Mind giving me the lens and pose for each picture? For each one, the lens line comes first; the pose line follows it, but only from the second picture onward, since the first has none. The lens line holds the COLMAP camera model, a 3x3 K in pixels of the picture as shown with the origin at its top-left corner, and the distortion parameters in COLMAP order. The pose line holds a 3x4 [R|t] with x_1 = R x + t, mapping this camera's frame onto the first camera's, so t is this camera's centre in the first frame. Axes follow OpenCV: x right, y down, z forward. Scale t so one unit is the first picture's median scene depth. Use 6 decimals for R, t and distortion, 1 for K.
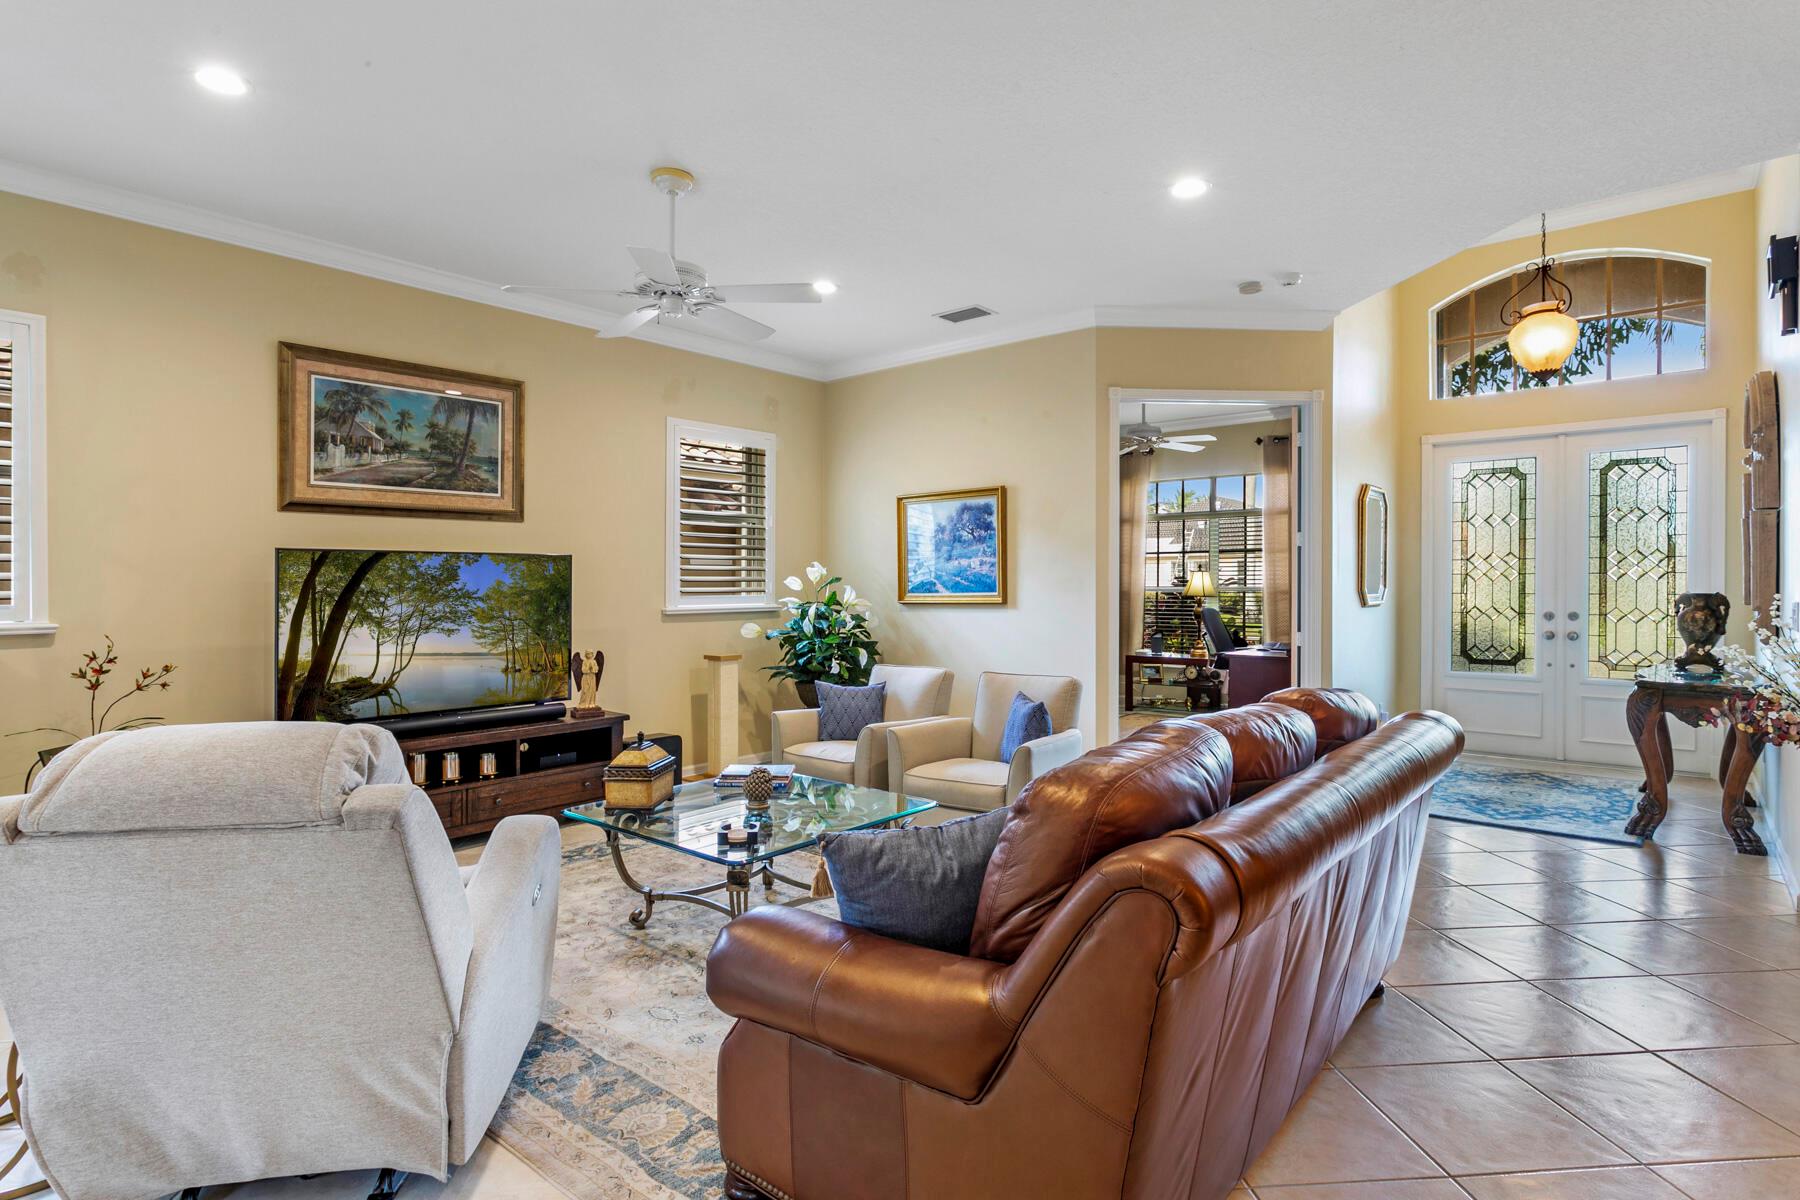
lens RADIAL K [[909.1, 0, 902.6], [0, 909.1, 580.6], [0, 0, 1]] dist [-0.005148, 0.000886]
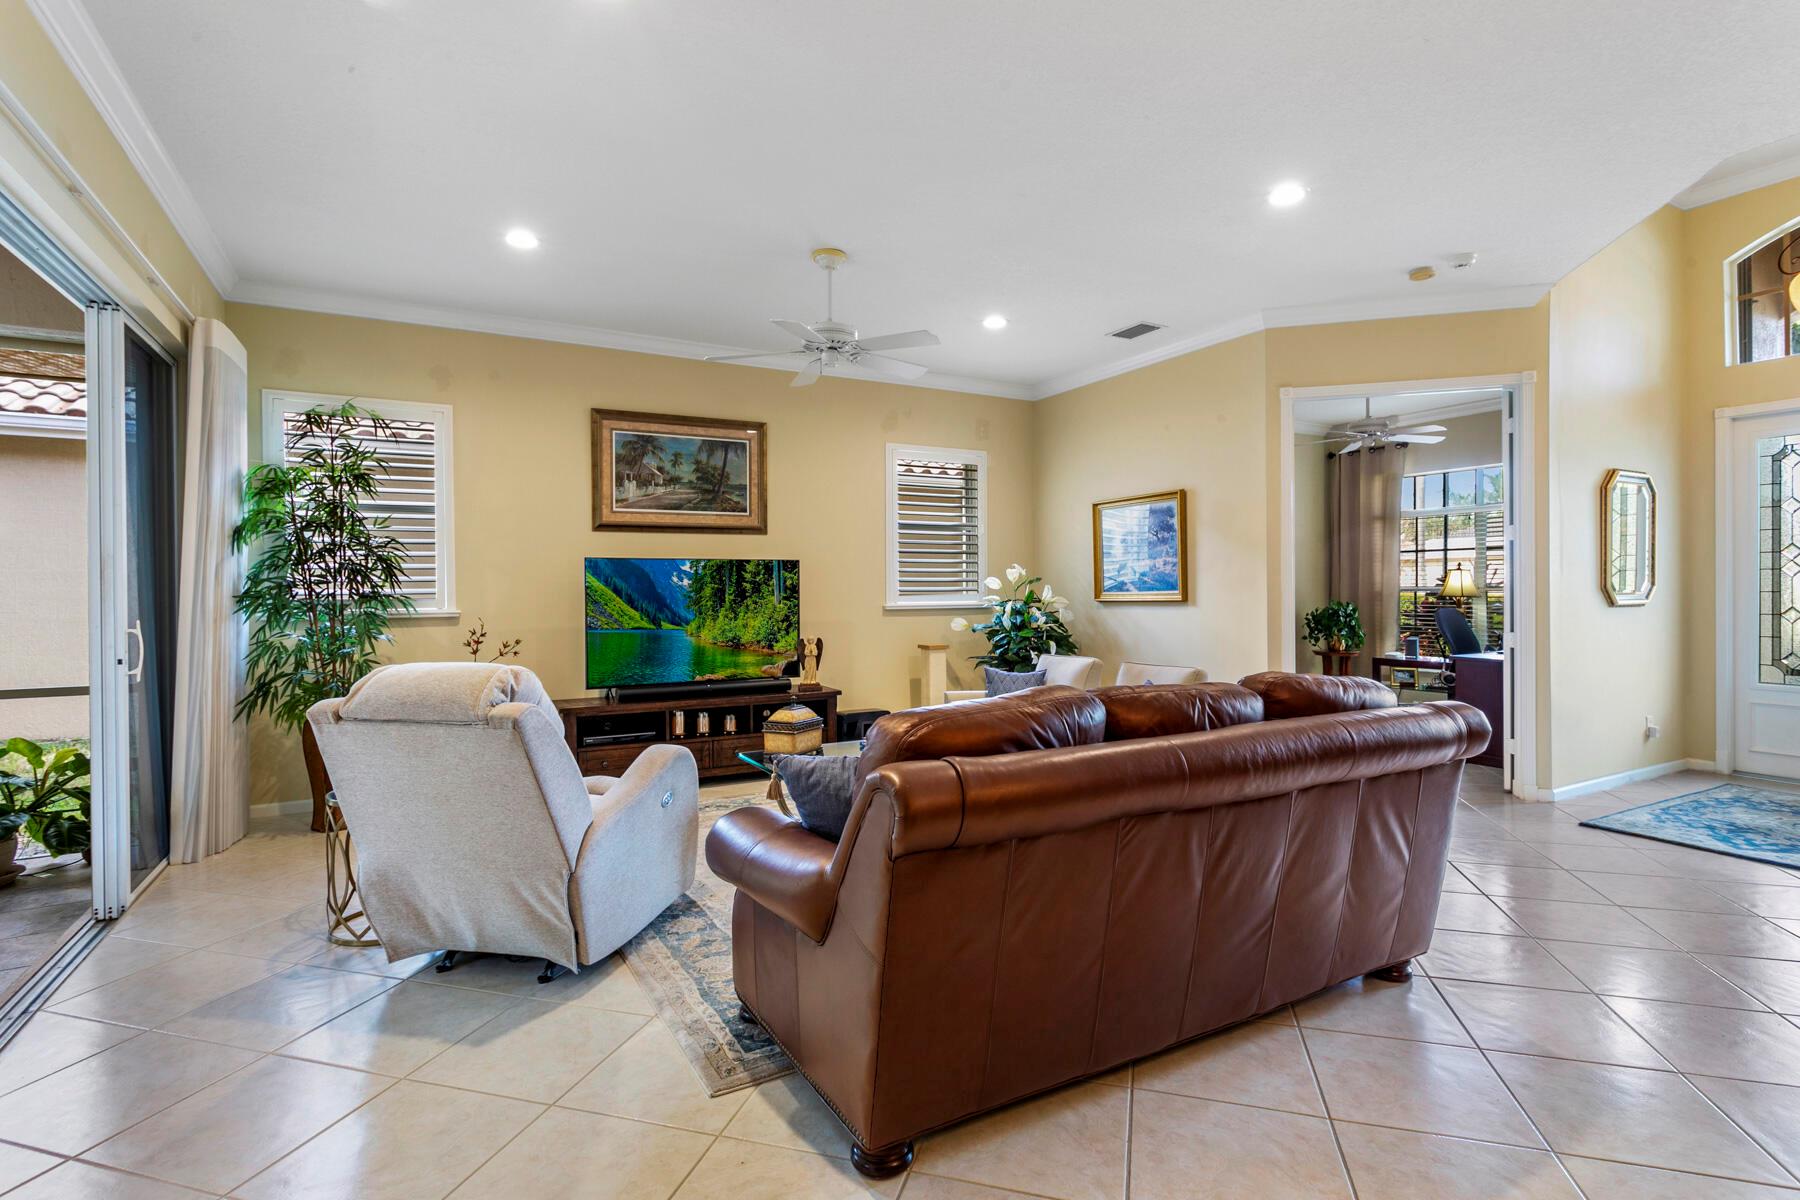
lens RADIAL K [[865.6, 0, 906.0], [0, 865.6, 588.9], [0, 0, 1]] dist [-0.002980, 0.002555]
pose [[0.935458, -0.002025, -0.353433, 0.194534], [0.003580, 0.999987, 0.003745, 0.007262], [0.353421, -0.004768, 0.935452, -0.056404]]
